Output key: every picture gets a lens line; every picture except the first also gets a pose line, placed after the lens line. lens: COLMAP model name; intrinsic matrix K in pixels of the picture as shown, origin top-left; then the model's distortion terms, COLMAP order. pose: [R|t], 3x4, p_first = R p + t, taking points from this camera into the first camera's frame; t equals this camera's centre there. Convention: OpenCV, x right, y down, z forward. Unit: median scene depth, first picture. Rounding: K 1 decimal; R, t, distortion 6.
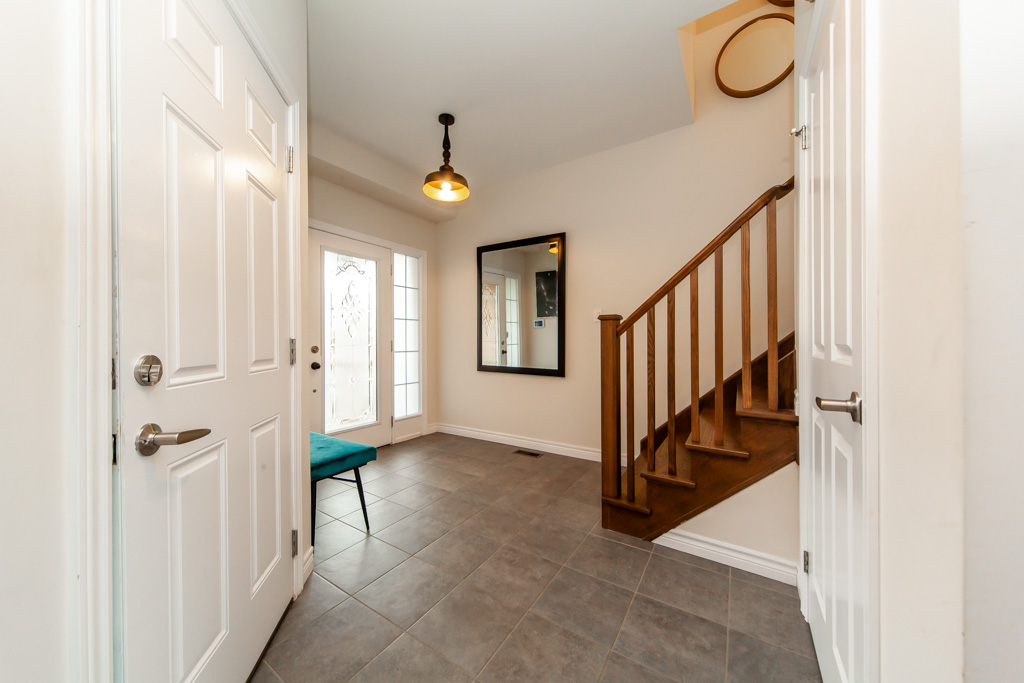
lens RADIAL K [[357.7, 0, 512.0], [0, 357.7, 340.9], [0, 0, 1]] dist [0.002292, 0.000194]
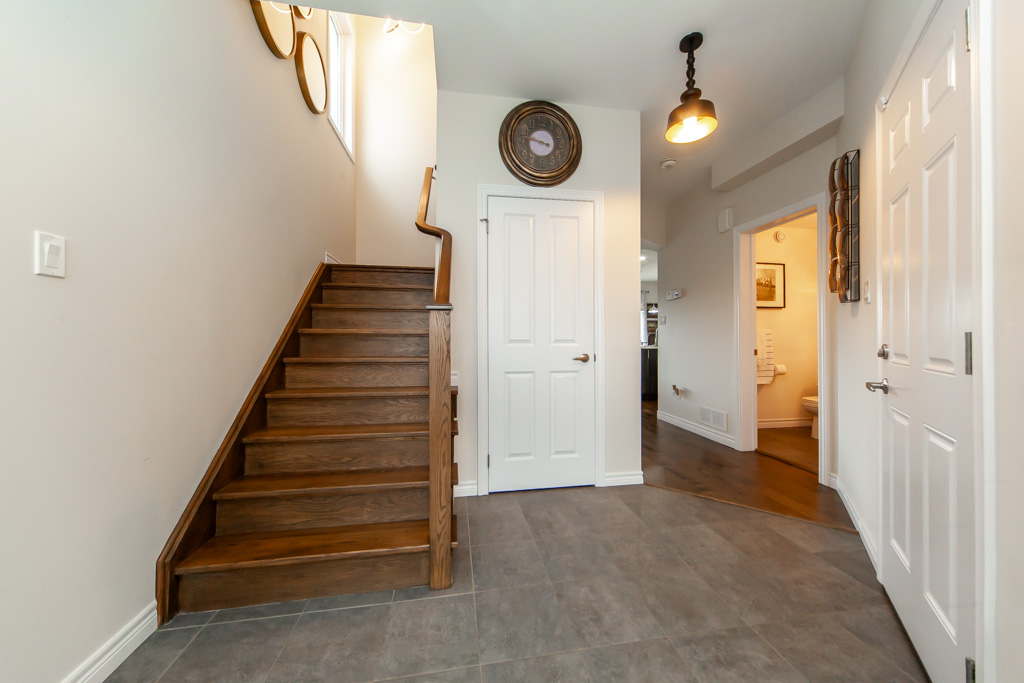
lens RADIAL K [[357.7, 0, 512.0], [0, 357.7, 340.9], [0, 0, 1]] dist [0.002292, 0.000194]
pose [[-0.682999, -0.004940, 0.730403, -0.474754], [0.000380, 0.999975, 0.007118, 0.004732], [-0.730420, 0.005139, -0.682979, 1.783410]]
